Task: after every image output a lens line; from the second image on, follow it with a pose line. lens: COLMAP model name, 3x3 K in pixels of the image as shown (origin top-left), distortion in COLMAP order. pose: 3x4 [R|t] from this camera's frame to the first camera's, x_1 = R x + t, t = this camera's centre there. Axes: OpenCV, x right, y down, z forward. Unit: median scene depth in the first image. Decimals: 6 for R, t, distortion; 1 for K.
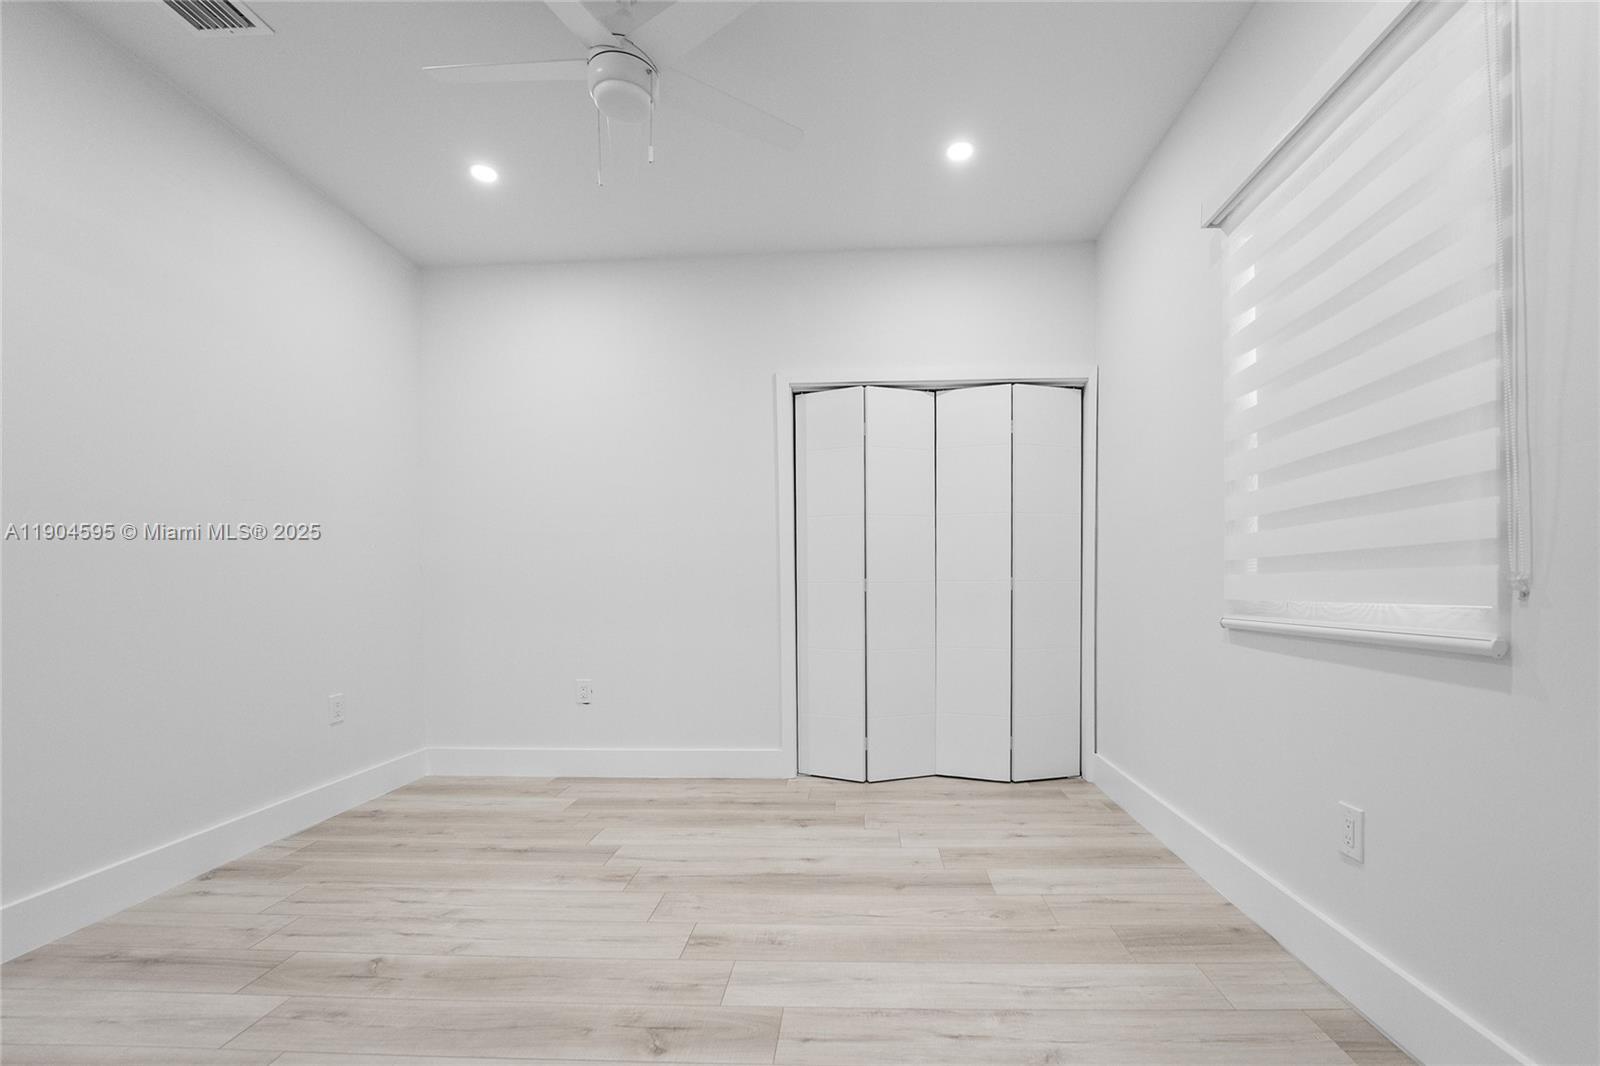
lens RADIAL K [[718.3, 0, 821.2], [0, 718.3, 576.7], [0, 0, 1]] dist [-0.017167, 0.004234]
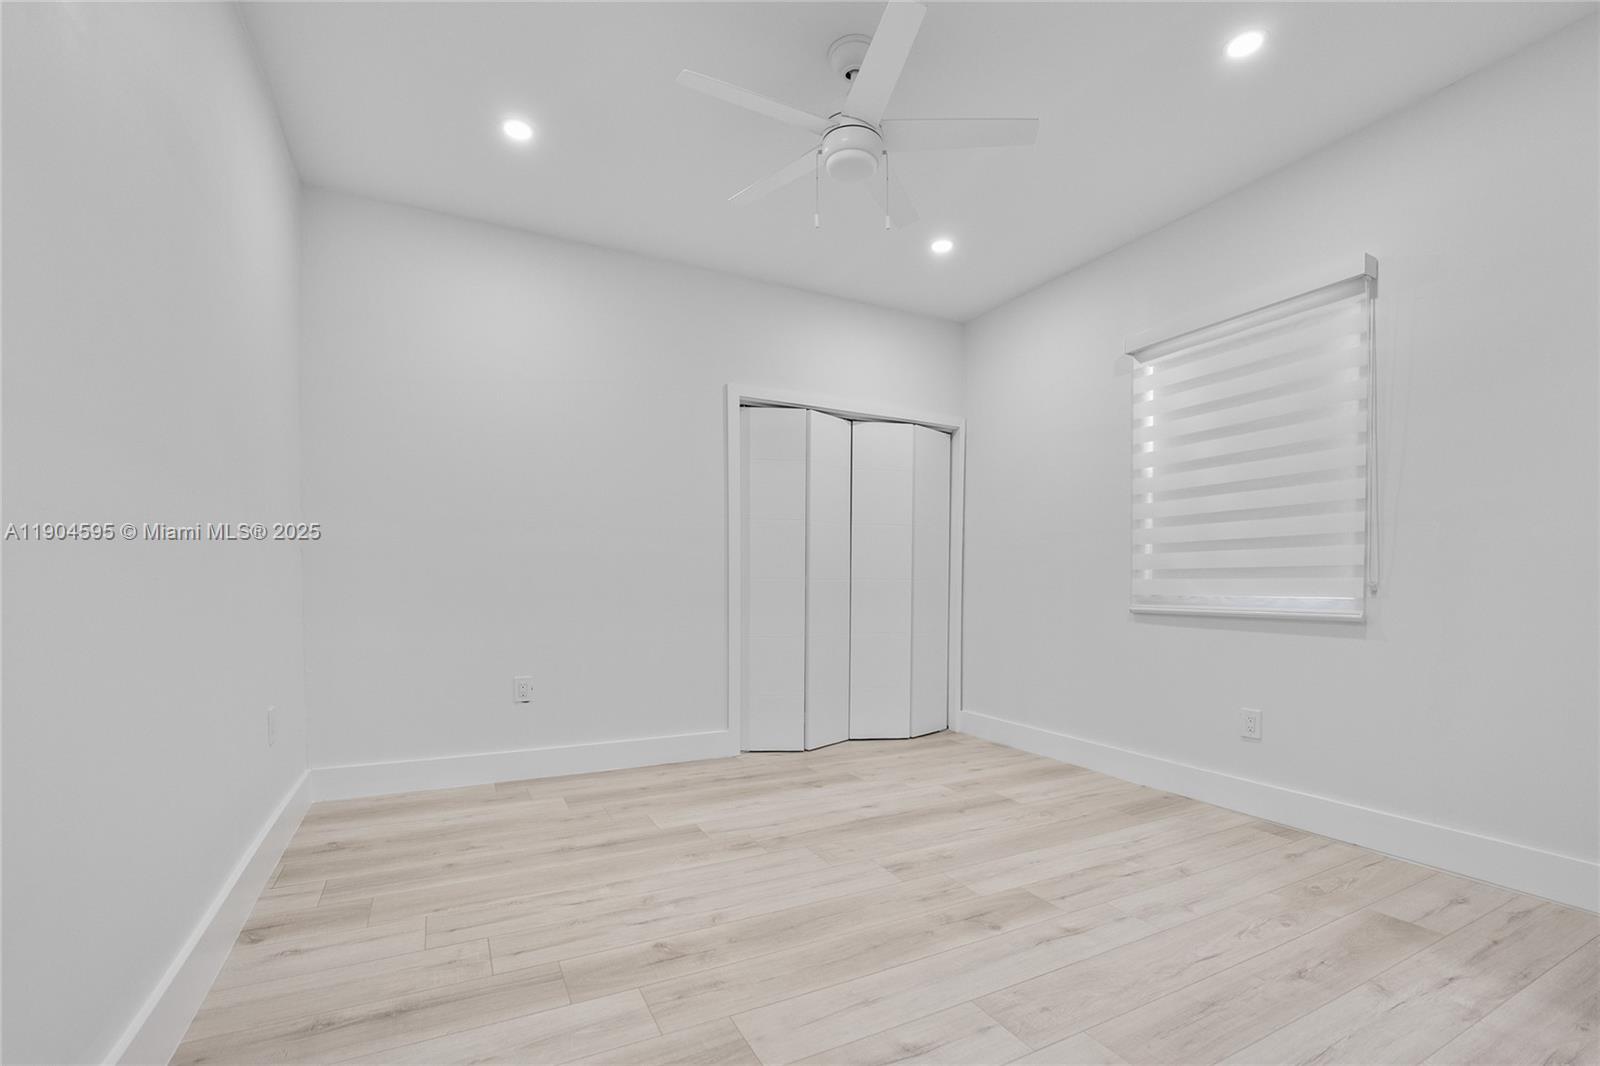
lens RADIAL K [[700.0, 0, 802.8], [0, 700.0, 582.7], [0, 0, 1]] dist [-0.015013, 0.000111]
pose [[0.865140, 0.014654, 0.501316, -0.700687], [-0.020739, 0.999763, 0.006565, 0.008807], [-0.501101, -0.016076, 0.865240, 0.034173]]
